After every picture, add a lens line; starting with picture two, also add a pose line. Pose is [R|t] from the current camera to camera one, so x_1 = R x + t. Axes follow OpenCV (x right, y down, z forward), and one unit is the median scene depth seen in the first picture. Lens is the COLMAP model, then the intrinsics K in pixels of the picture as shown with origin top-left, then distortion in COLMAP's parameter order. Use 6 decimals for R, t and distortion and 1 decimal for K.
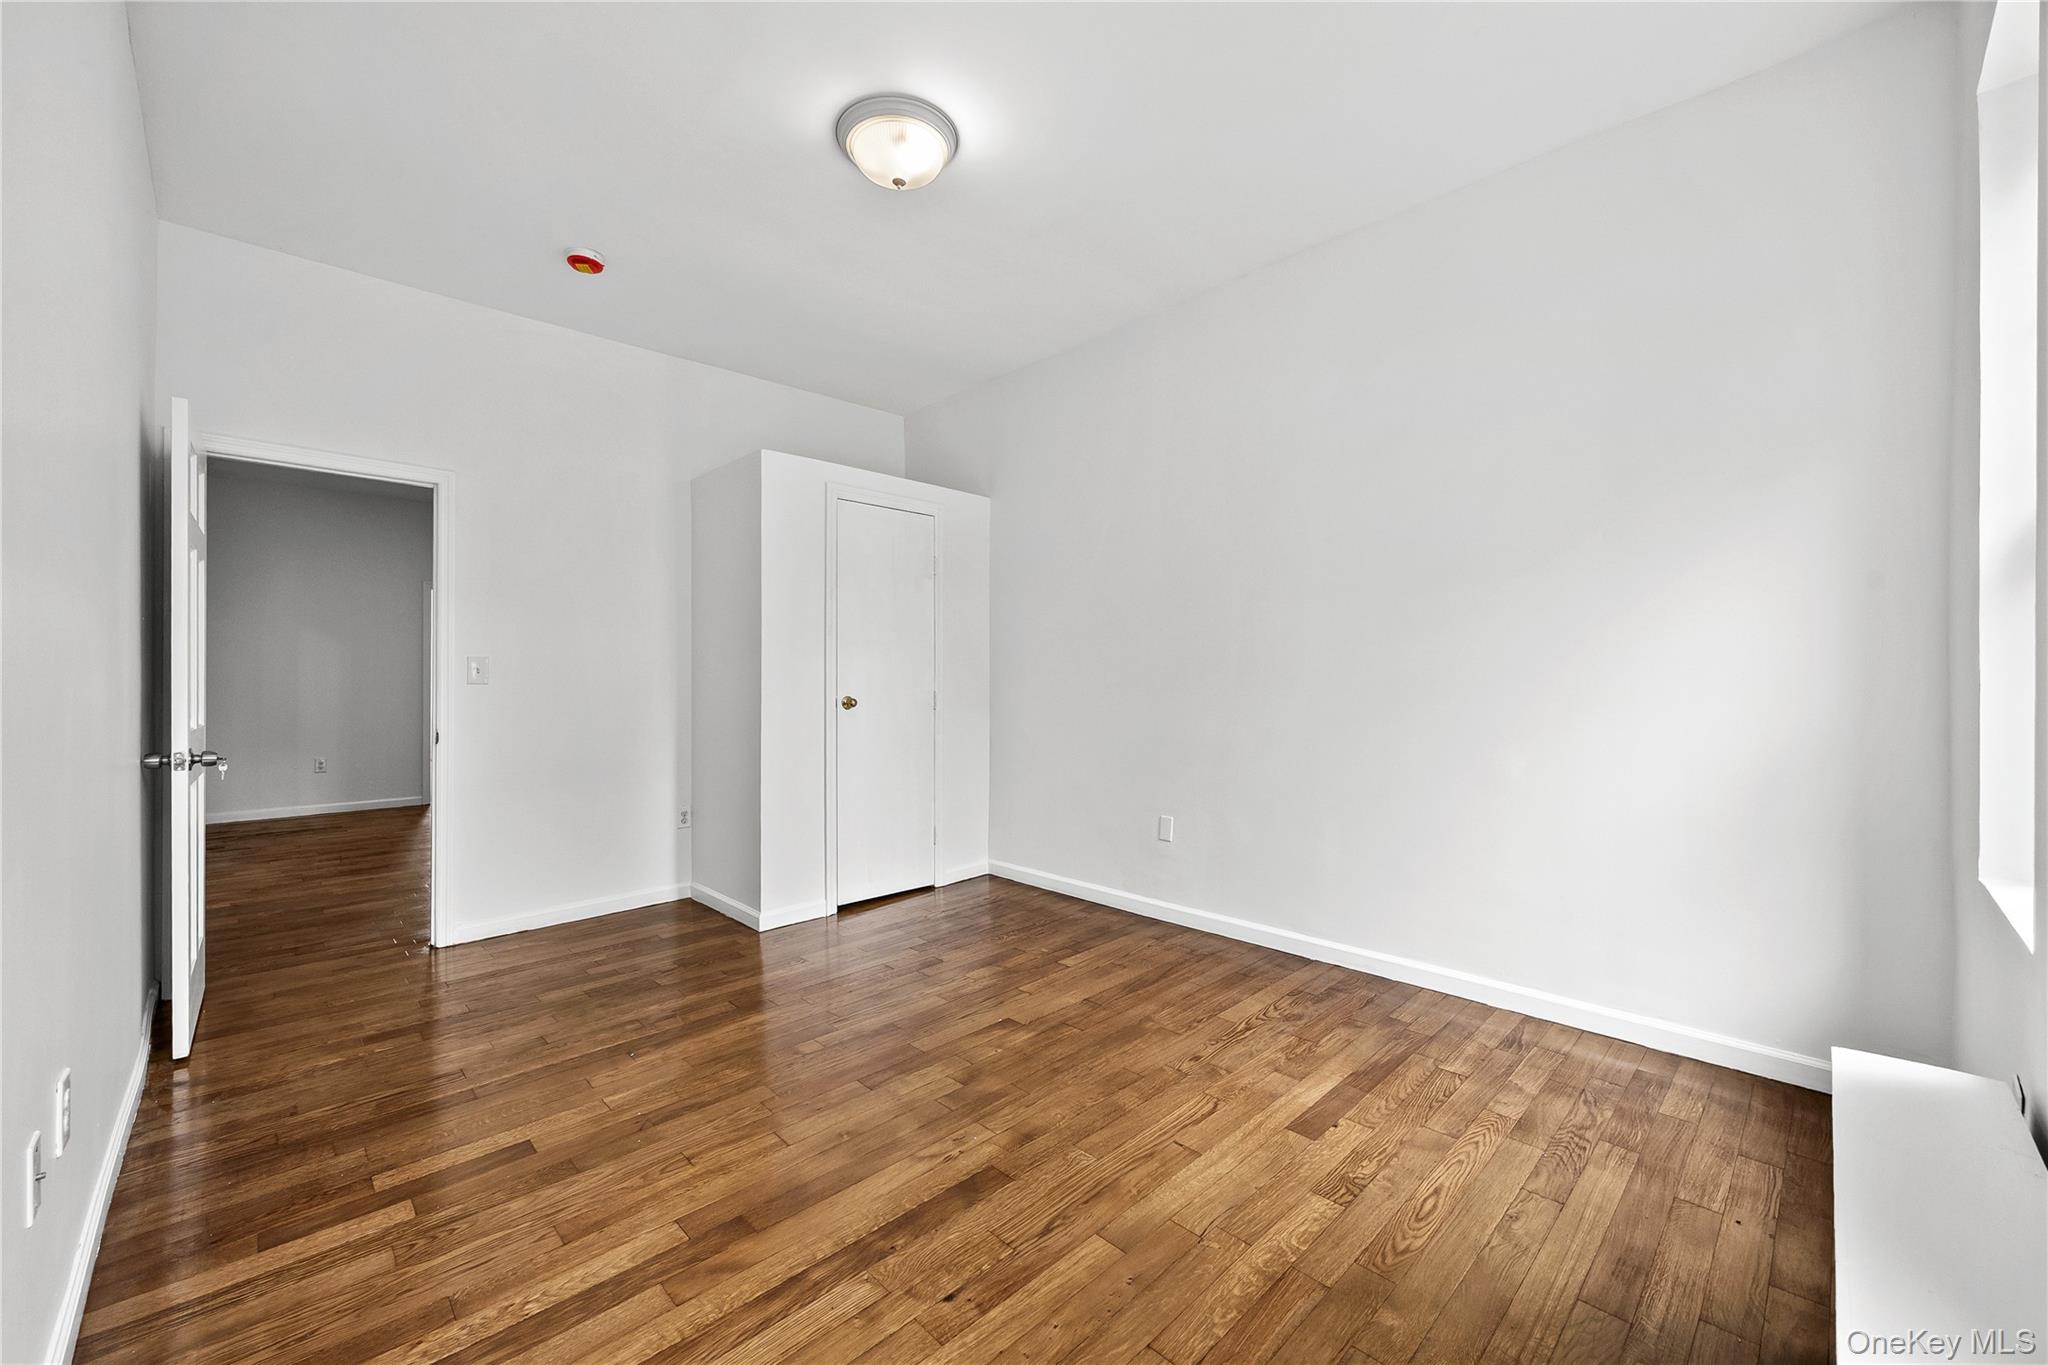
lens RADIAL K [[792.0, 0, 1015.7], [0, 792.0, 684.6], [0, 0, 1]] dist [0.011191, 0.000446]
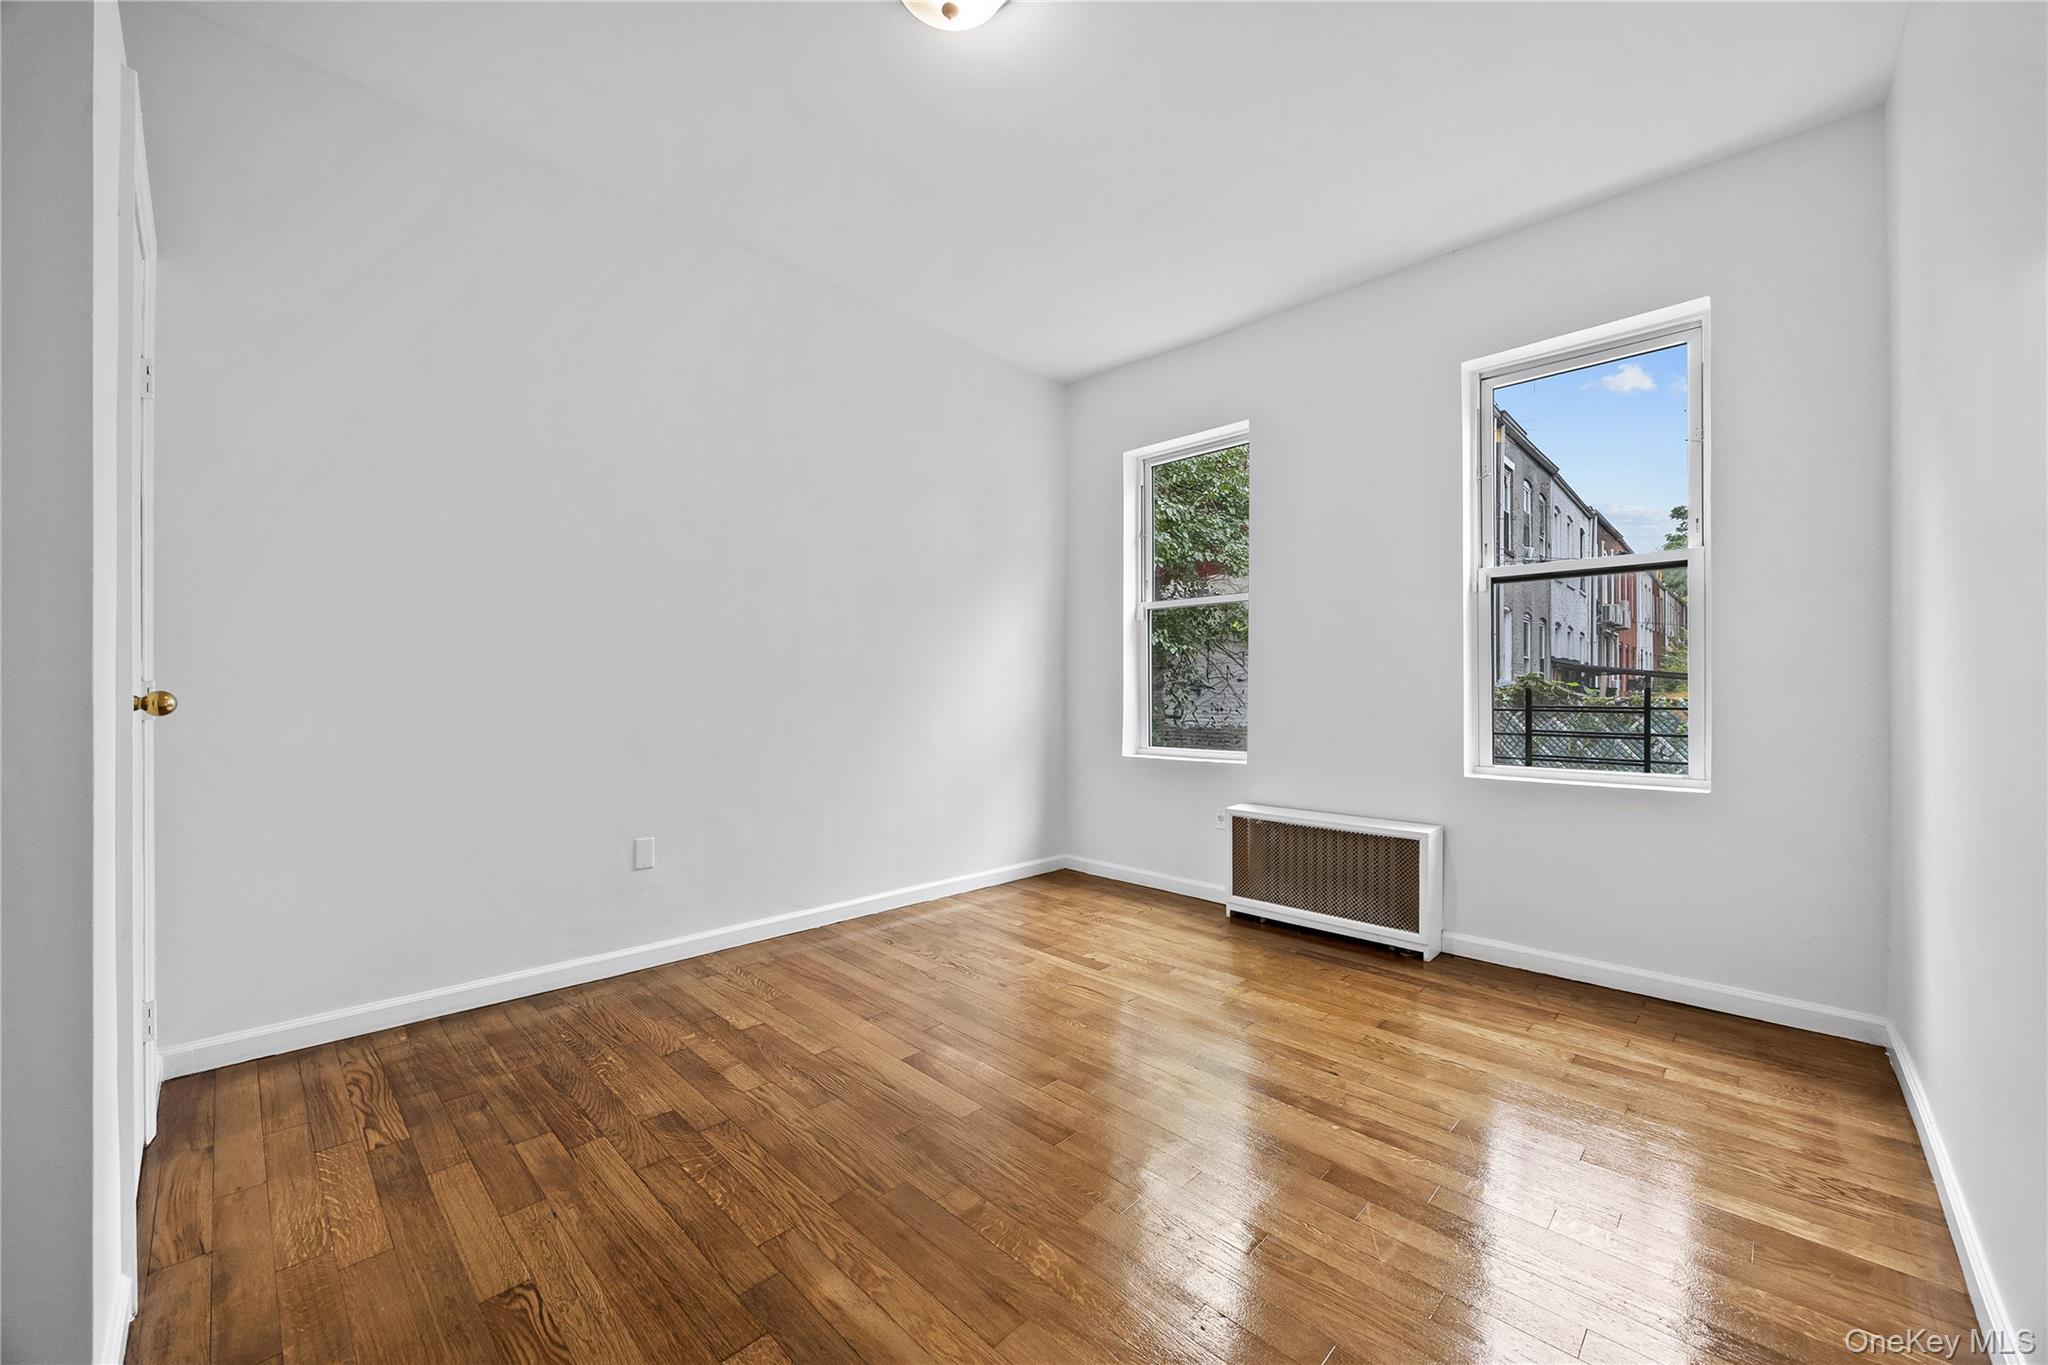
lens RADIAL K [[792.0, 0, 1012.2], [0, 792.0, 682.5], [0, 0, 1]] dist [0.011191, 0.000446]
pose [[-0.034157, 0.018954, 0.999237, -0.843354], [-0.005598, 0.999801, -0.019156, 0.032276], [-0.999401, -0.006248, -0.034044, 0.887331]]
